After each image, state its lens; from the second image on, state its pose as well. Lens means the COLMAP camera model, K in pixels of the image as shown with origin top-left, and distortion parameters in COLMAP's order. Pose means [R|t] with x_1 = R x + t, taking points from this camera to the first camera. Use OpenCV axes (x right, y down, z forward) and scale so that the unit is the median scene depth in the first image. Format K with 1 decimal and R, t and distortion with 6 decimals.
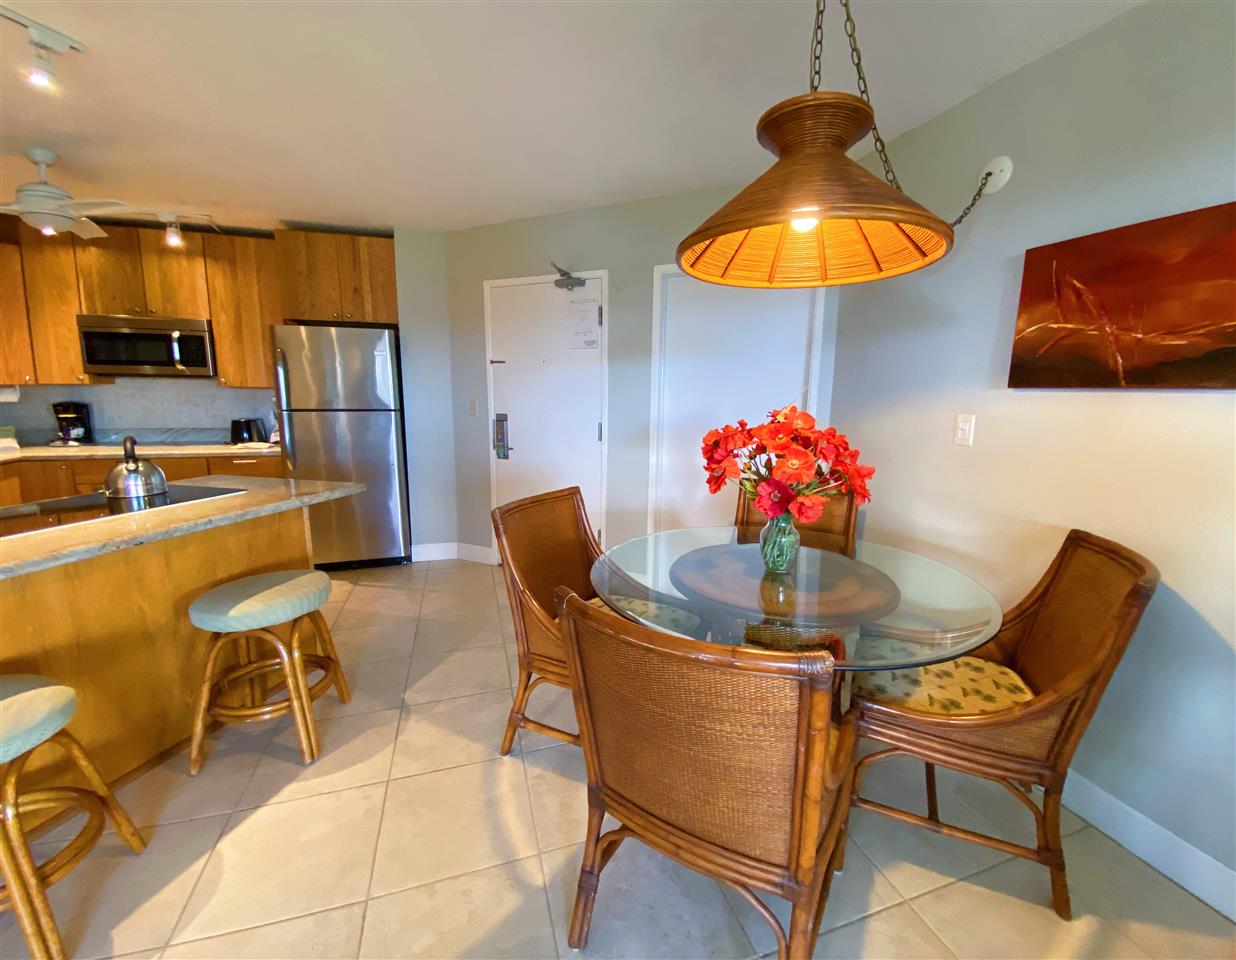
lens RADIAL K [[505.4, 0, 651.1], [0, 505.4, 485.1], [0, 0, 1]] dist [-0.000067, -0.010644]
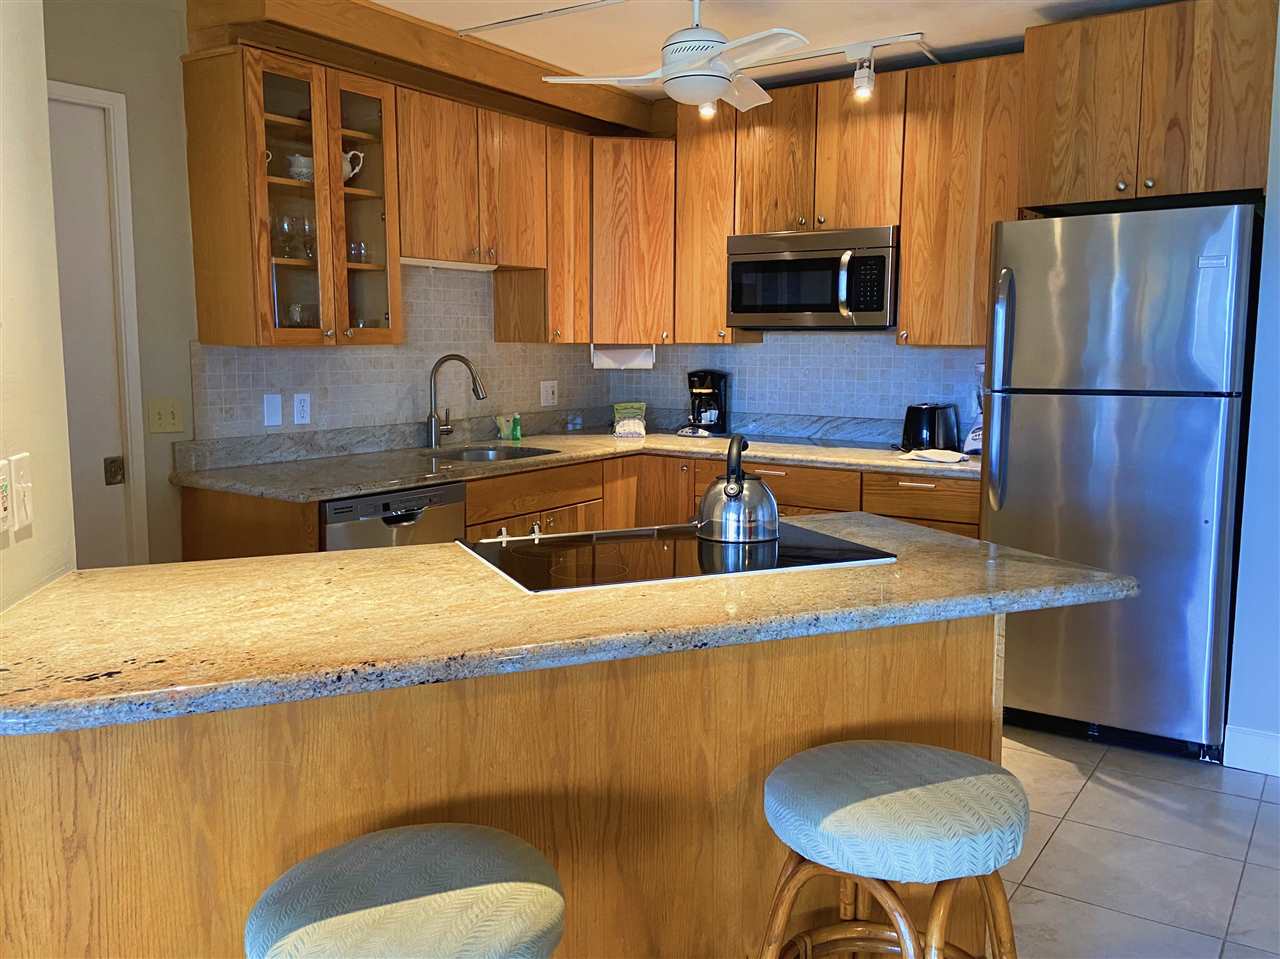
lens RADIAL K [[1044.2, 0, 644.1], [0, 1044.2, 441.1], [0, 0, 1]] dist [0.154136, -0.217047]
pose [[0.576776, 0.061596, -0.814577, -0.082833], [-0.139360, 0.989955, -0.023819, -0.029510], [0.804927, 0.127258, 0.579567, 0.136984]]
